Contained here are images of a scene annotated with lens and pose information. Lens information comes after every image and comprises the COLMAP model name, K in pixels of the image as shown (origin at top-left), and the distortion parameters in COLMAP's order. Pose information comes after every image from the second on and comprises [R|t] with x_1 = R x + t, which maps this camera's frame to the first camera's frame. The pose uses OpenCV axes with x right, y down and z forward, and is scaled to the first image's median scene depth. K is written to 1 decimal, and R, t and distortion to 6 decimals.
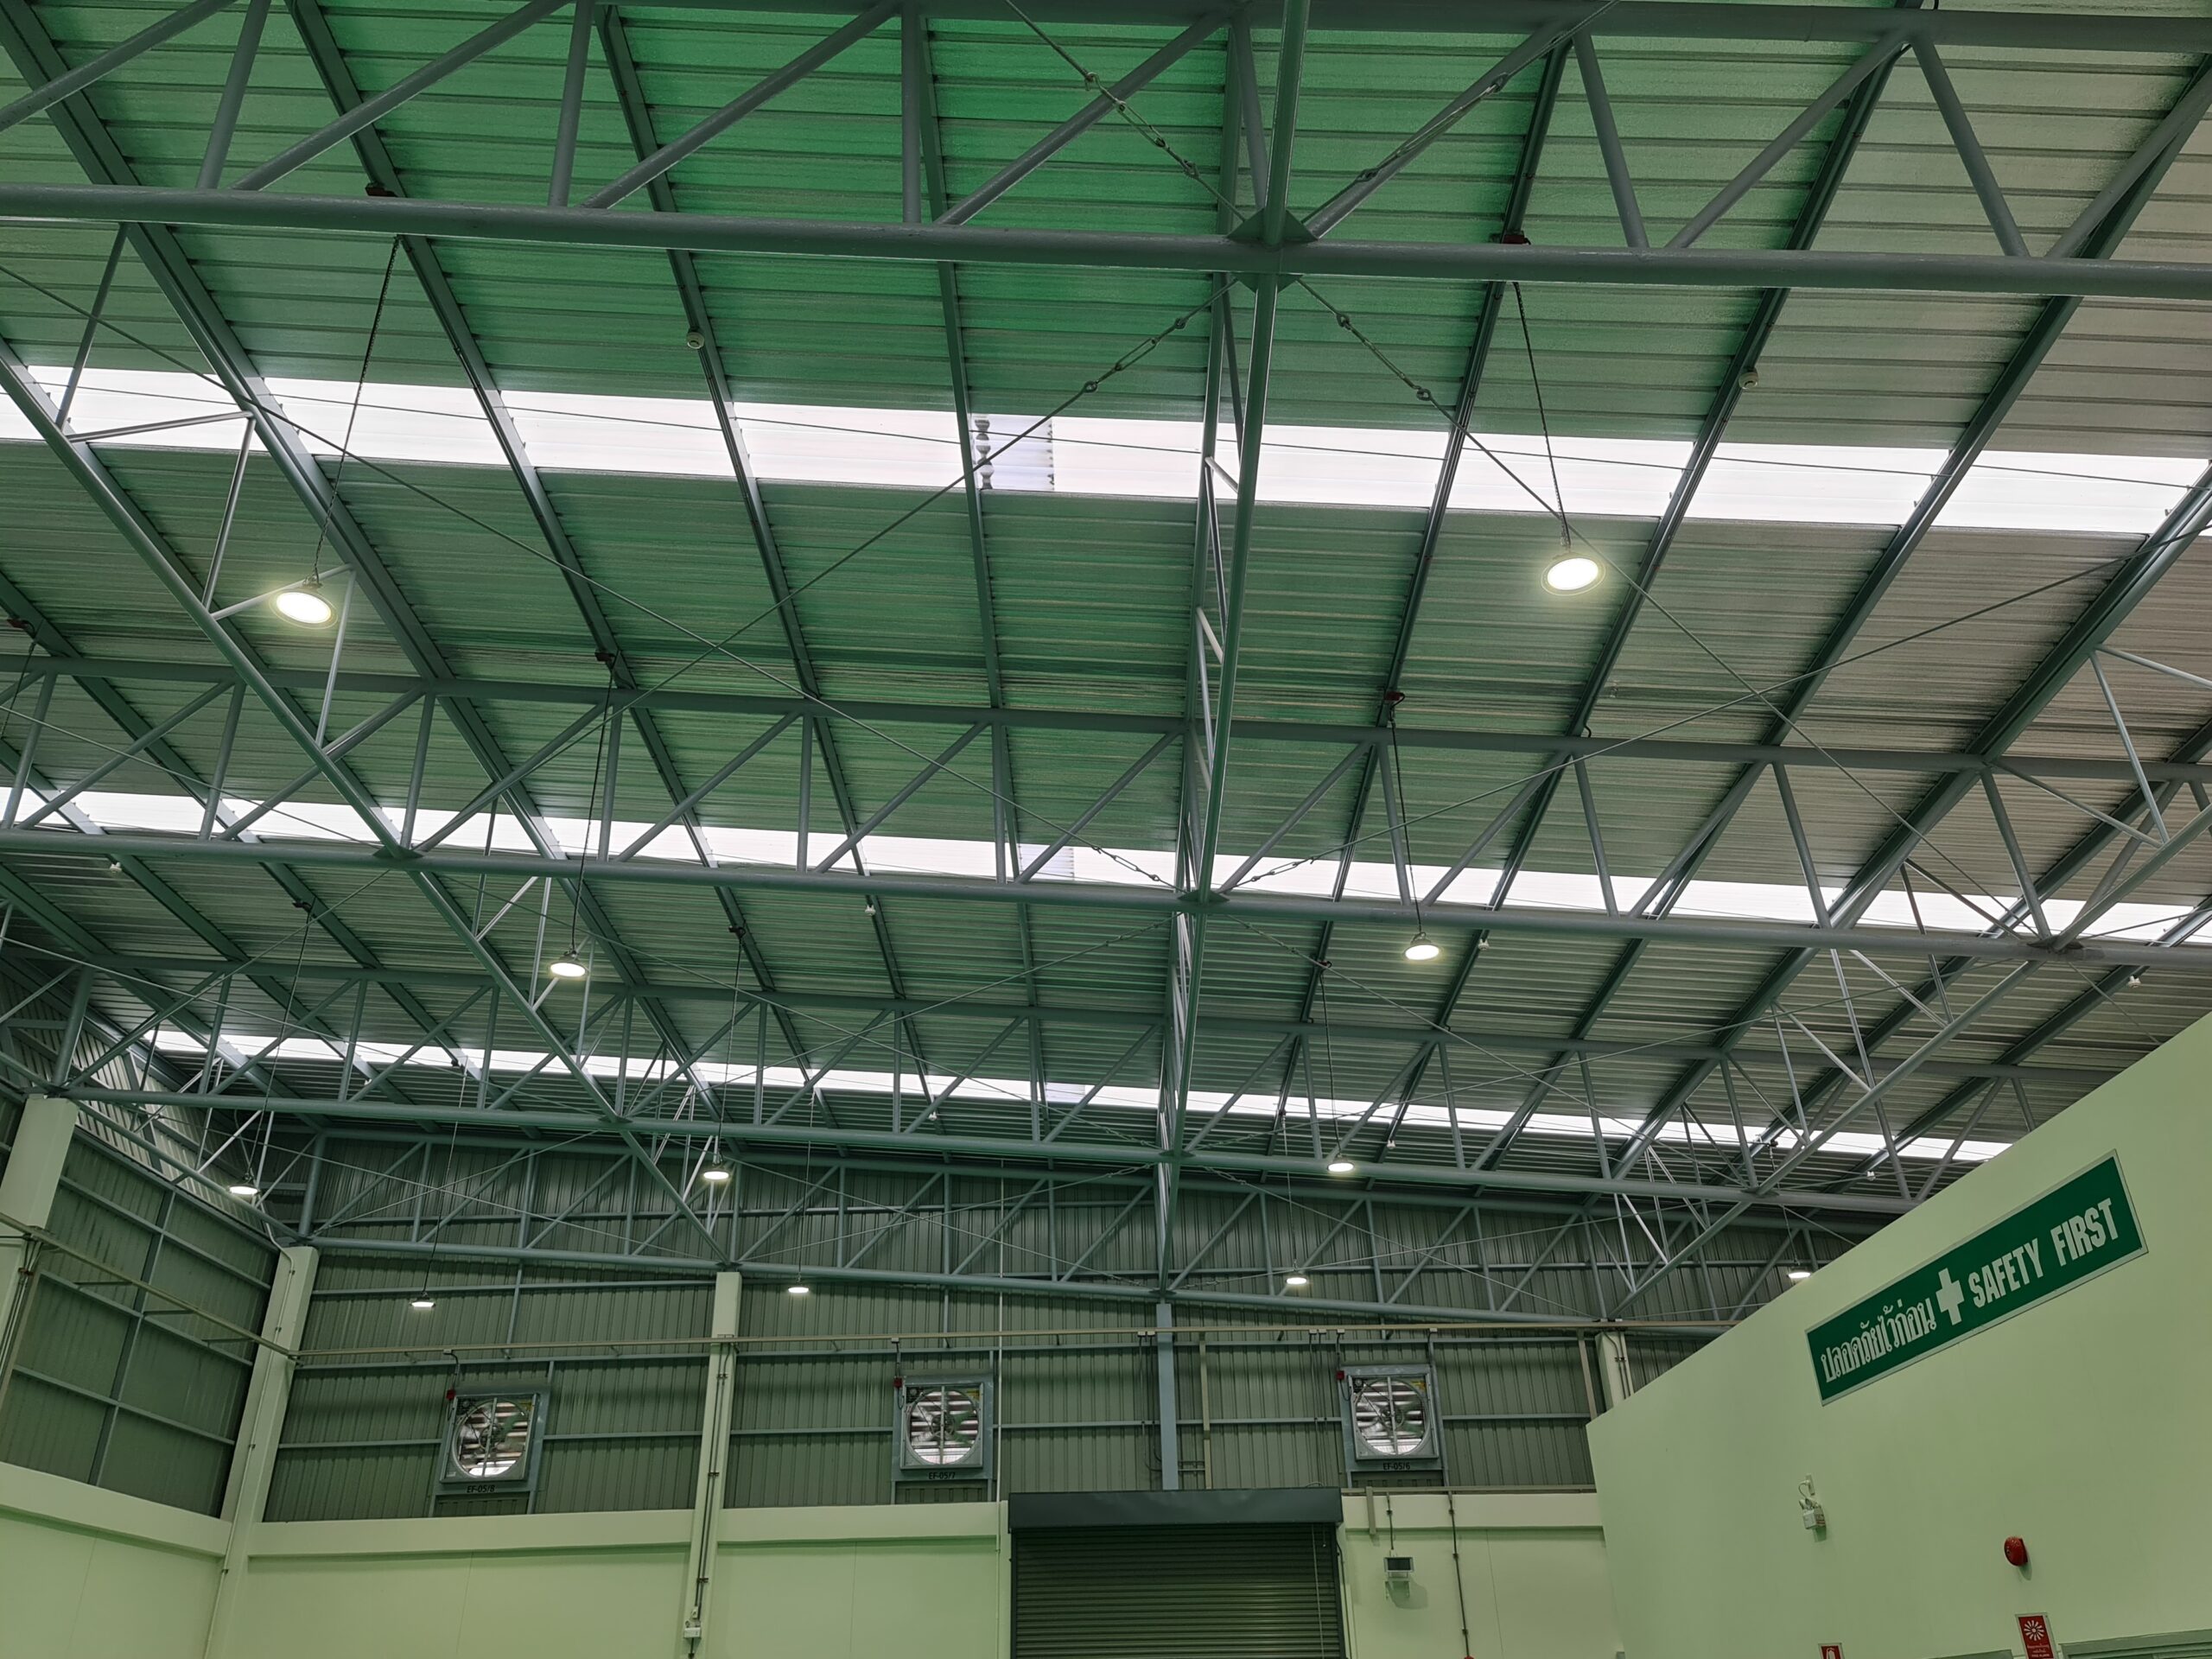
lens RADIAL K [[1634.7, 0, 1106.0], [0, 1634.7, 829.5], [0, 0, 1]] dist [0.055469, 0.004973]
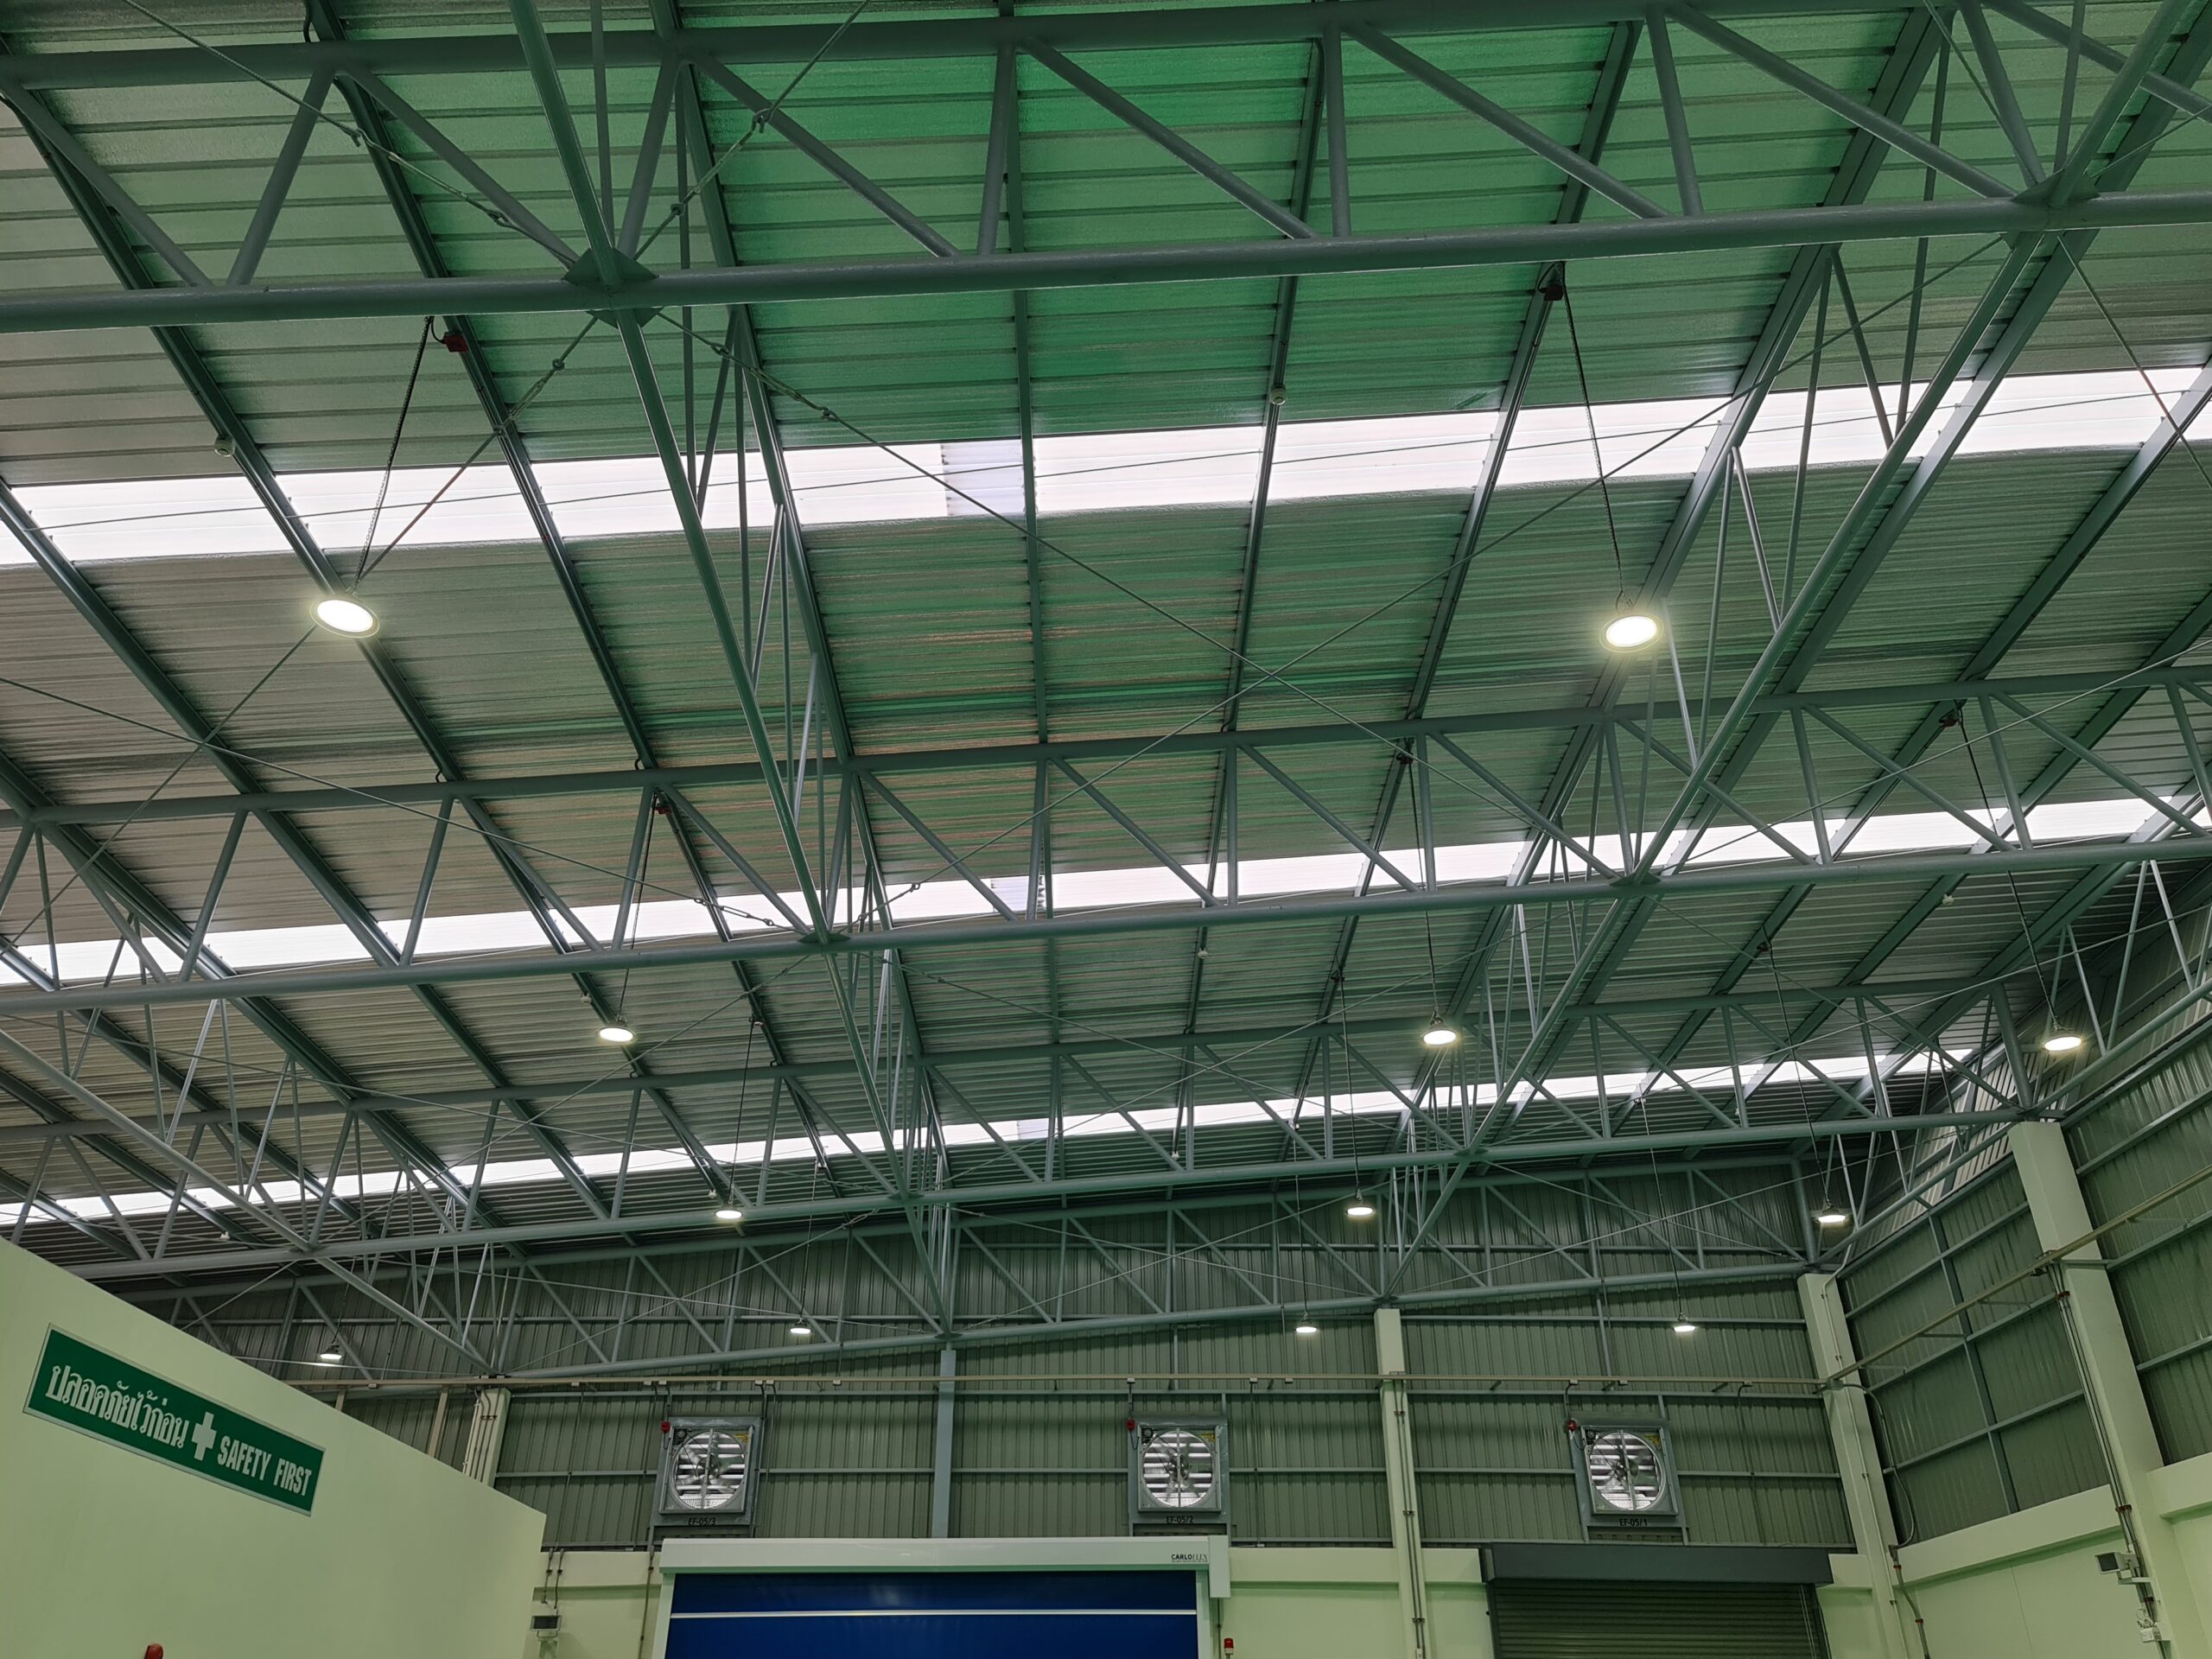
lens RADIAL K [[1669.1, 0, 1124.3], [0, 1669.1, 848.6], [0, 0, 1]] dist [0.051886, 0.004562]
pose [[0.987855, -0.122469, 0.095628, -0.151701], [0.122634, 0.992443, 0.004173, -0.008182], [-0.095417, 0.007605, 0.995408, 0.007108]]
